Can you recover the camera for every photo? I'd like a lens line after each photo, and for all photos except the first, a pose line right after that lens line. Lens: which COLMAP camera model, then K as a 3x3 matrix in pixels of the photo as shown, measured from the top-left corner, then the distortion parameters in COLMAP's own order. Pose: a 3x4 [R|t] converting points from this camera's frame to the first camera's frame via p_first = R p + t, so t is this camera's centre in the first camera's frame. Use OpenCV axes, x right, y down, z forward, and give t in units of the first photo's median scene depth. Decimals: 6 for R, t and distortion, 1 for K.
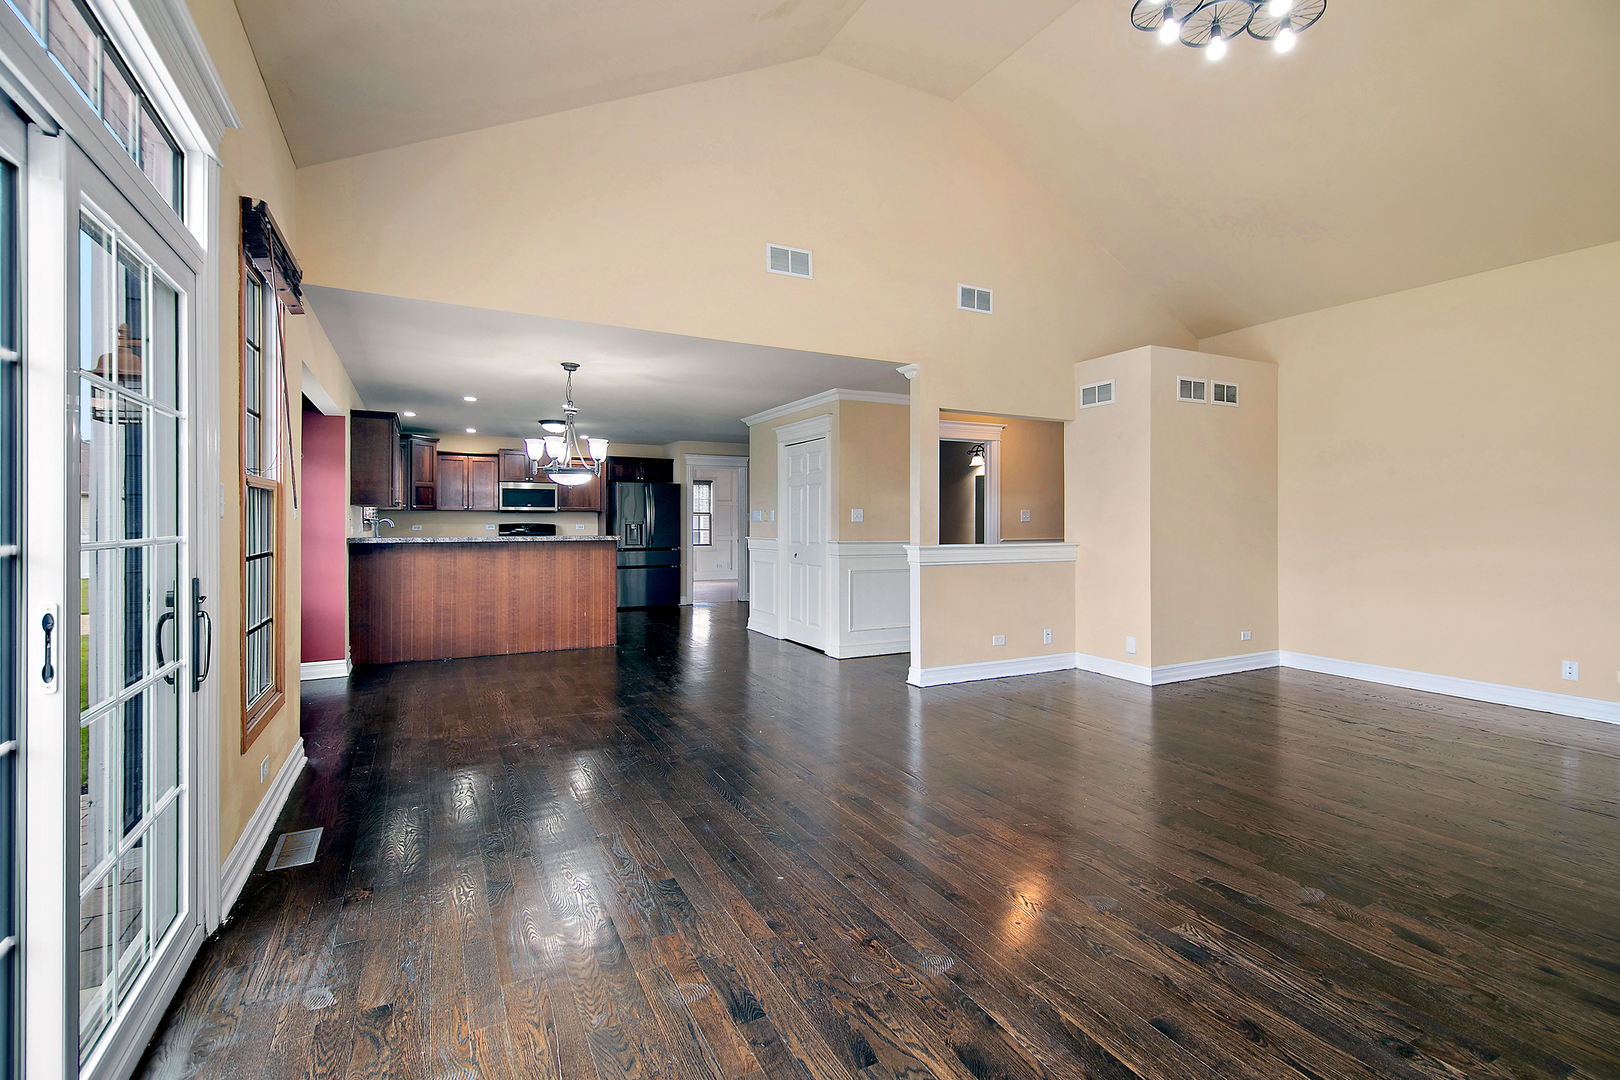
lens RADIAL K [[743.6, 0, 810.6], [0, 743.6, 522.9], [0, 0, 1]] dist [0.009012, -0.001028]
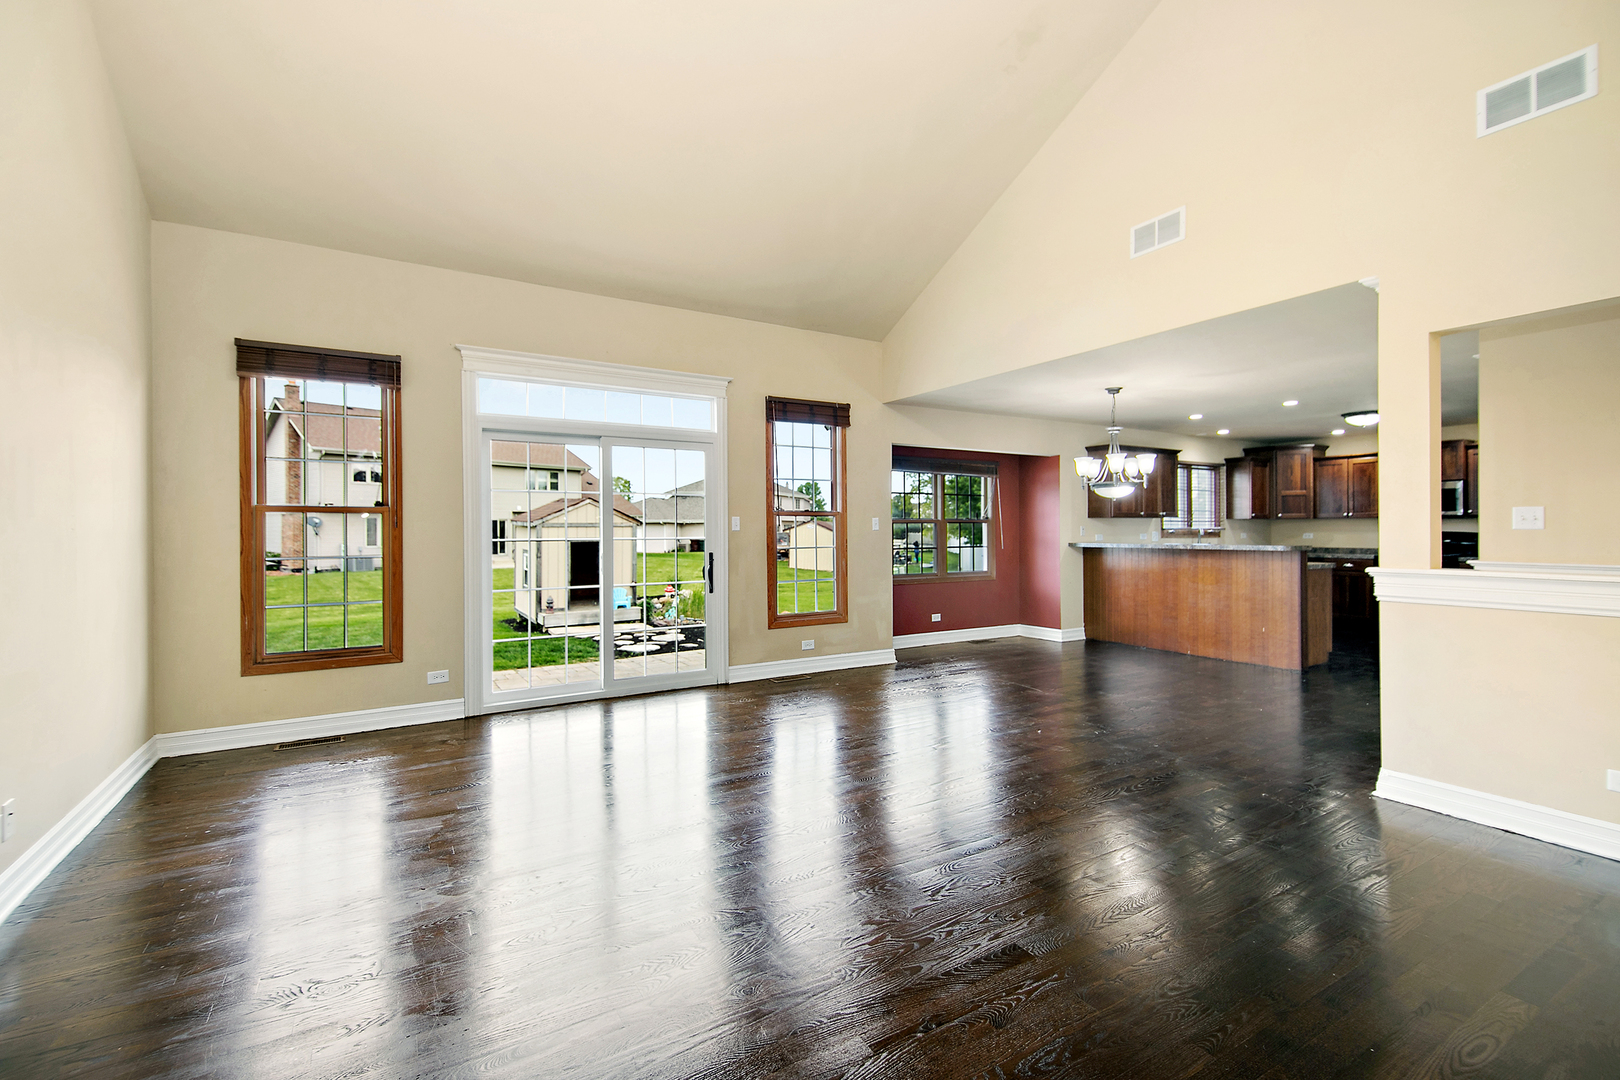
lens RADIAL K [[727.6, 0, 810.0], [0, 727.6, 540.0], [0, 0, 1]] dist [0.020988, -0.000202]
pose [[0.074286, 0.010519, -0.997181, 0.572072], [0.004066, 0.999933, 0.010851, -0.000892], [0.997229, -0.004861, 0.074238, 0.375072]]
